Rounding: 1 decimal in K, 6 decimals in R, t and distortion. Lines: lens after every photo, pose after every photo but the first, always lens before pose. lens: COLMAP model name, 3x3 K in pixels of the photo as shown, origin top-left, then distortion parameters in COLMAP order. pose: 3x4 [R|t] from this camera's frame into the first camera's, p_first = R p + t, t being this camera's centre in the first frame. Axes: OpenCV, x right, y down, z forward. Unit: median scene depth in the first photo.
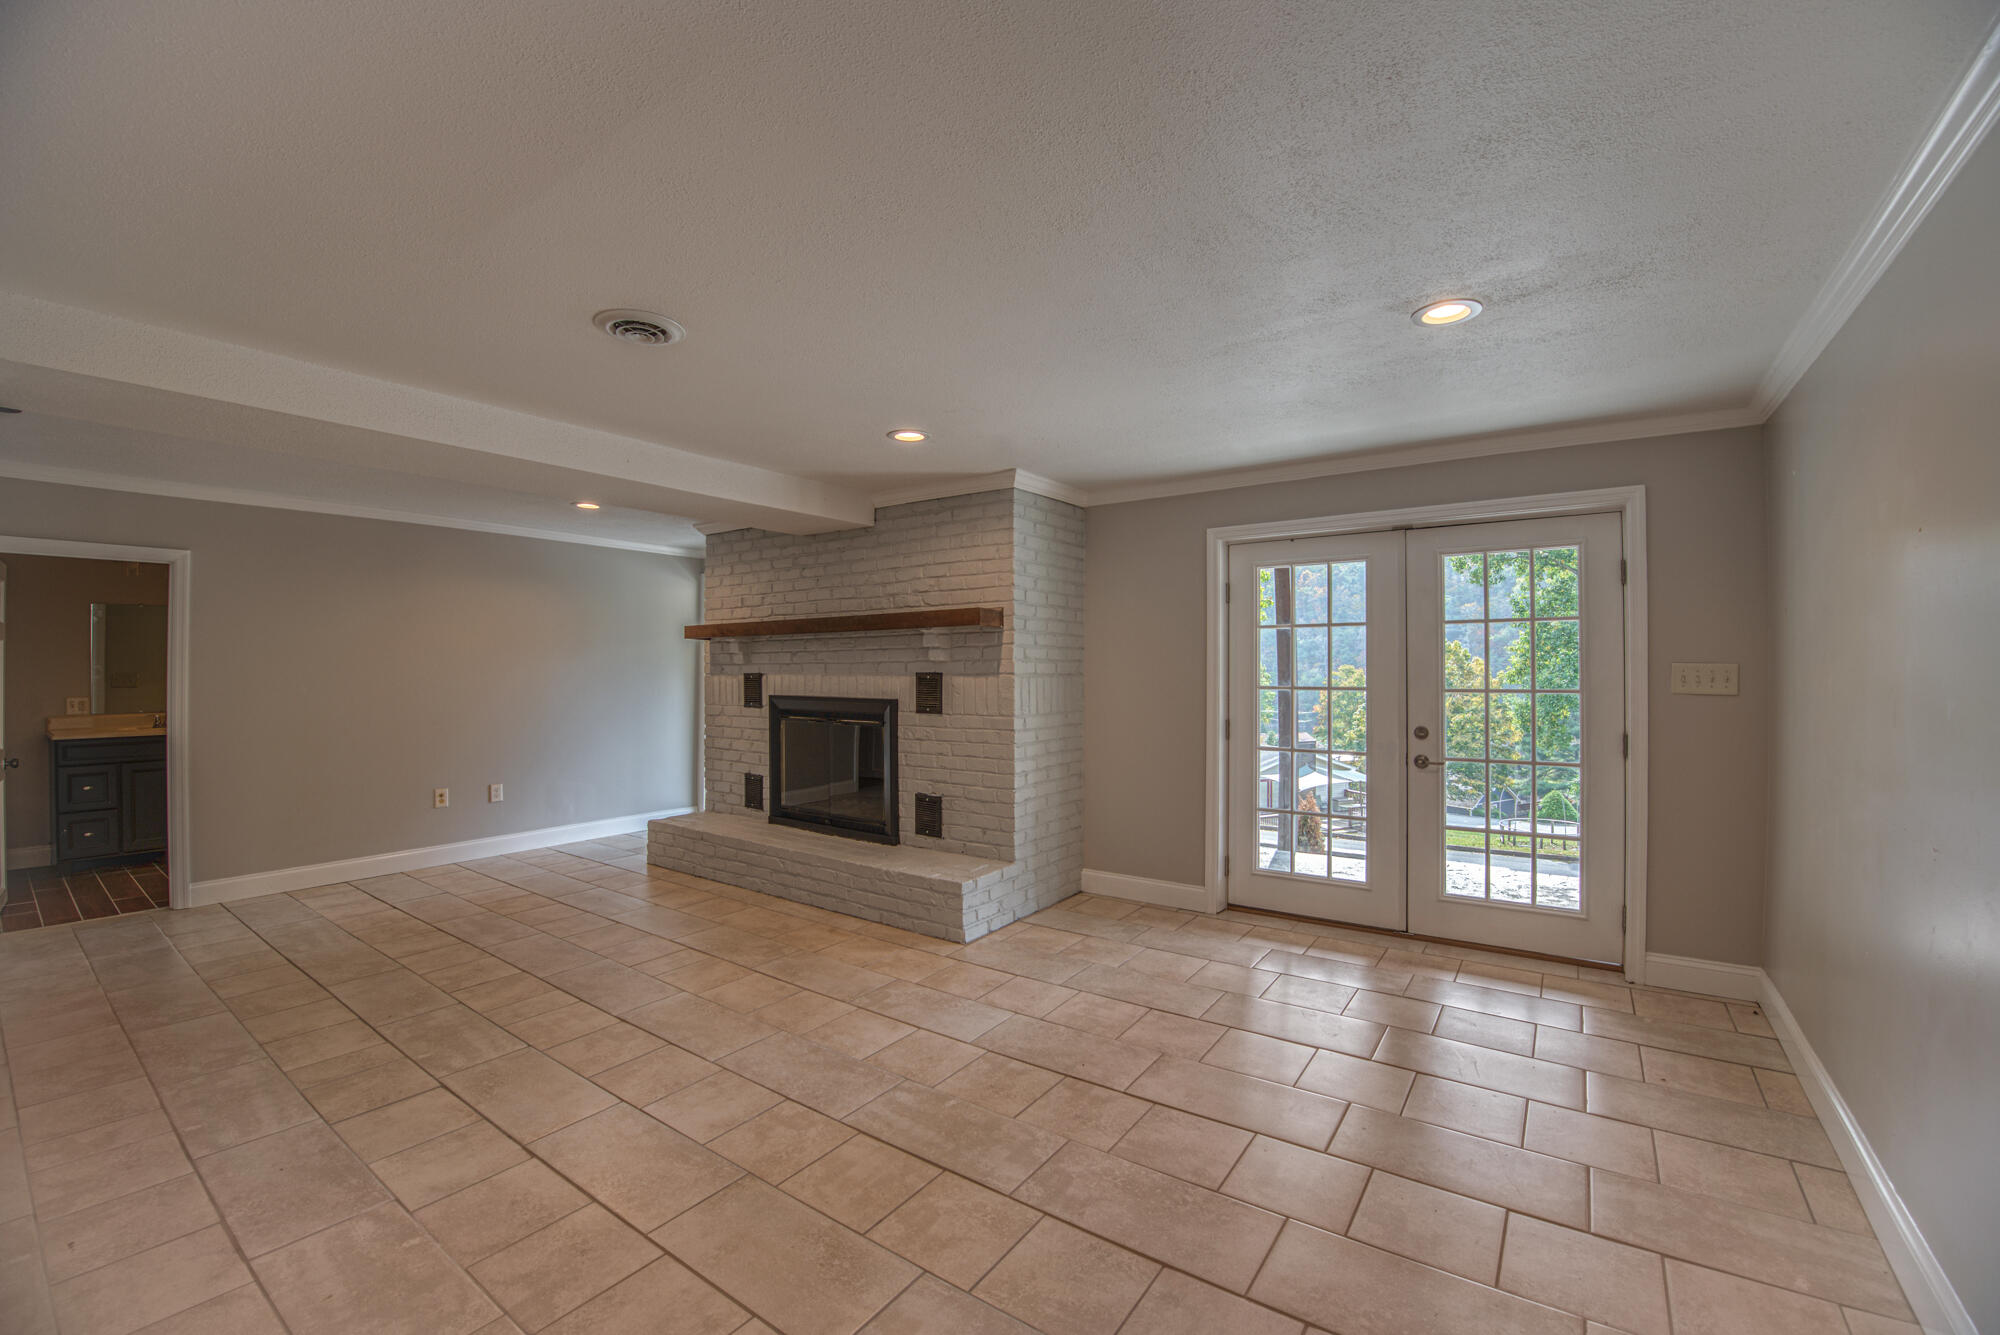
lens RADIAL K [[826.4, 0, 1006.1], [0, 826.4, 663.4], [0, 0, 1]] dist [-0.024321, -0.004138]
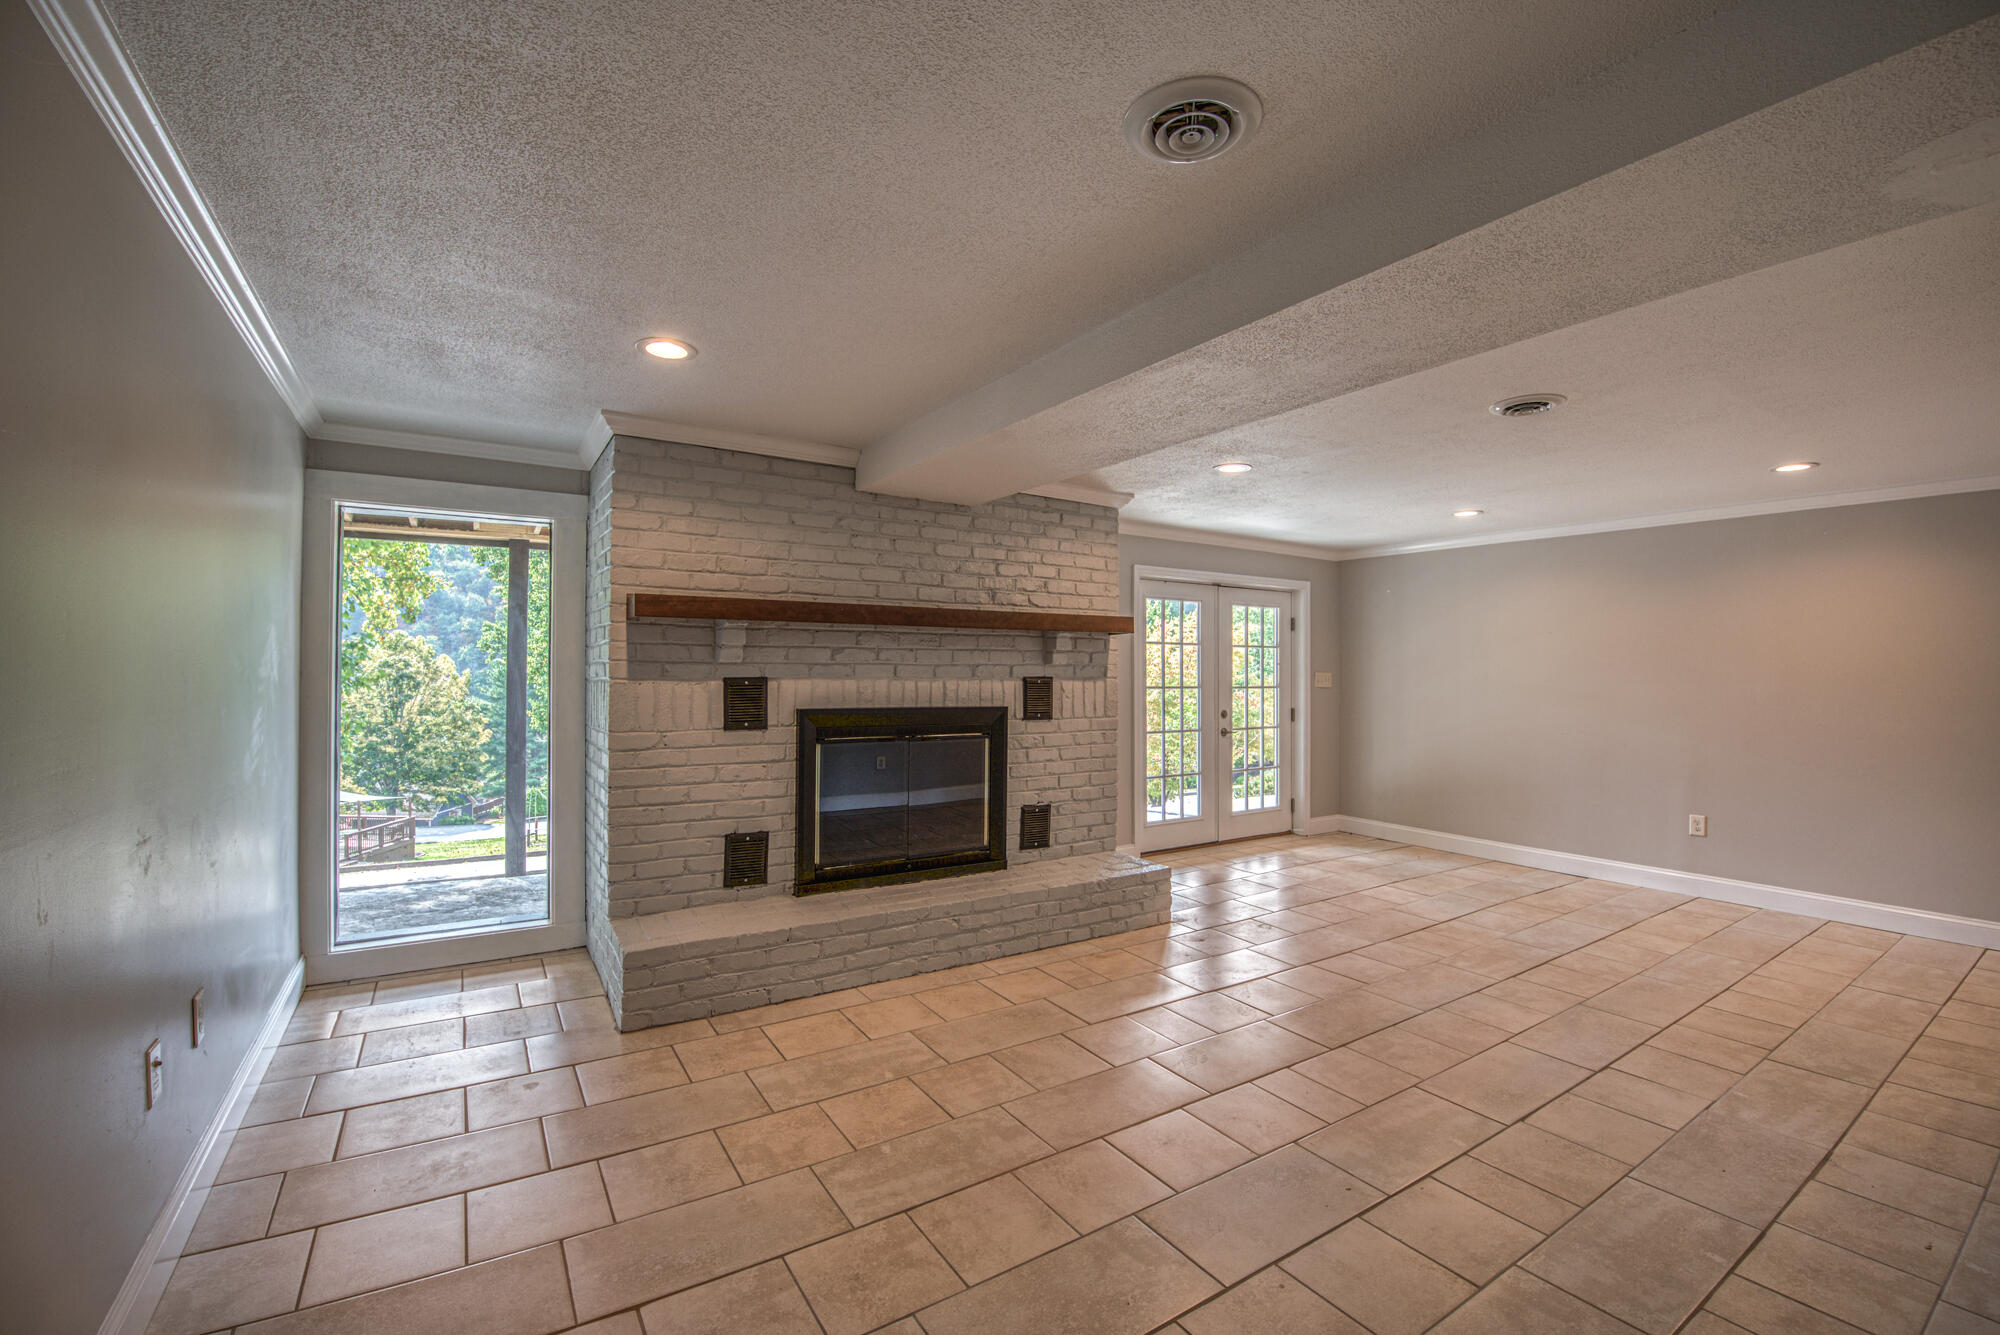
lens RADIAL K [[826.4, 0, 1036.3], [0, 826.4, 662.0], [0, 0, 1]] dist [-0.024321, -0.004138]
pose [[0.353534, 0.015161, 0.935299, -1.051500], [-0.014696, 0.999835, -0.010652, 0.004390], [-0.935306, -0.009979, 0.353699, 0.706202]]
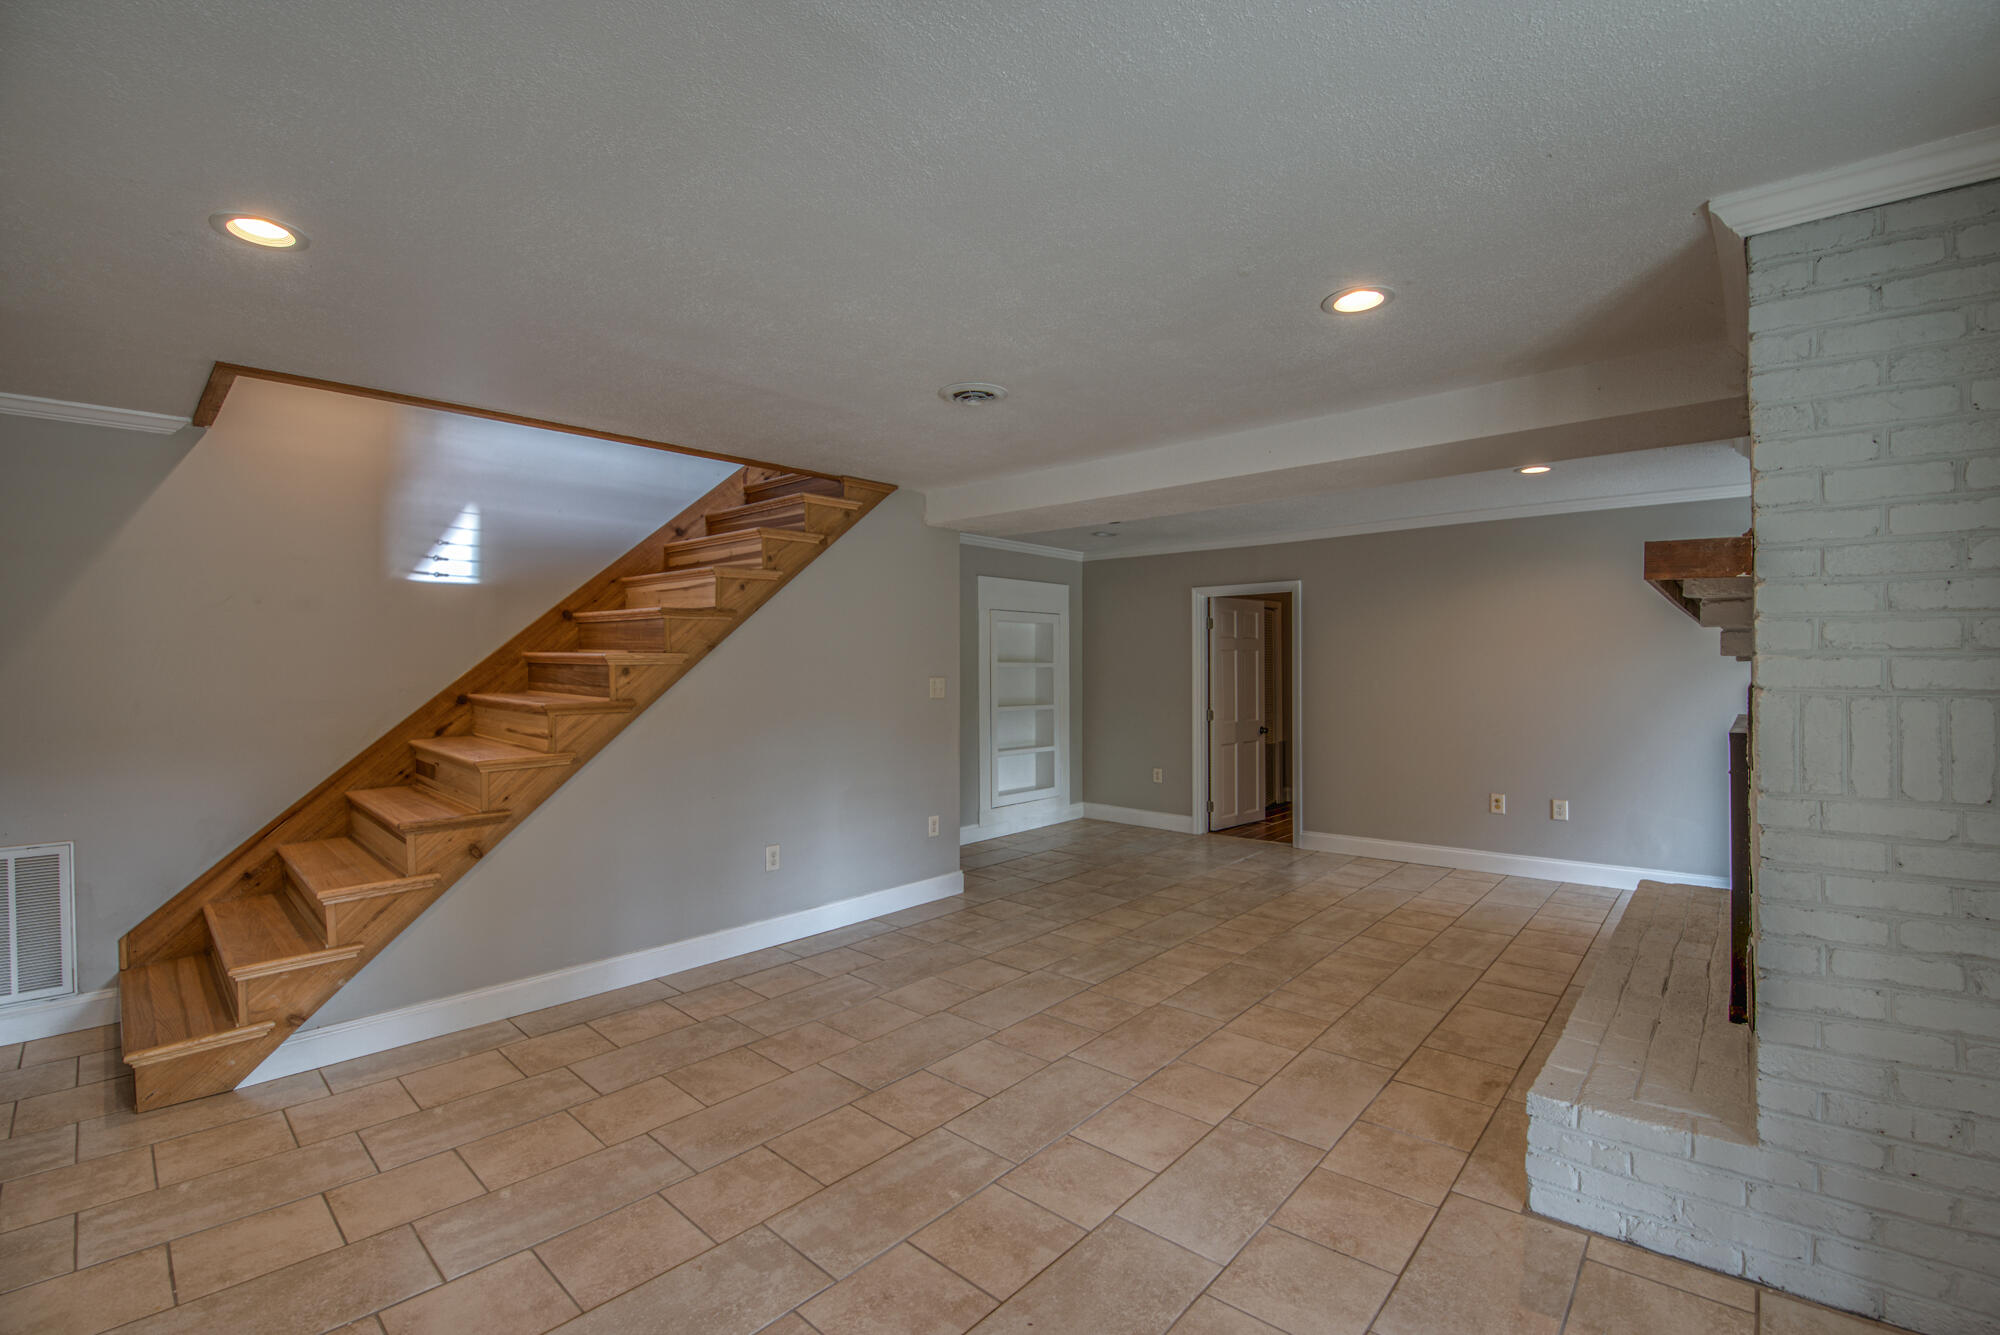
lens RADIAL K [[864.4, 0, 1003.6], [0, 864.4, 660.0], [0, 0, 1]] dist [-0.048419, -0.000174]
pose [[-0.124302, -0.008537, -0.992208, 0.457939], [0.011111, 0.999888, -0.009995, -0.000899], [0.992182, -0.012267, -0.124193, 0.673918]]
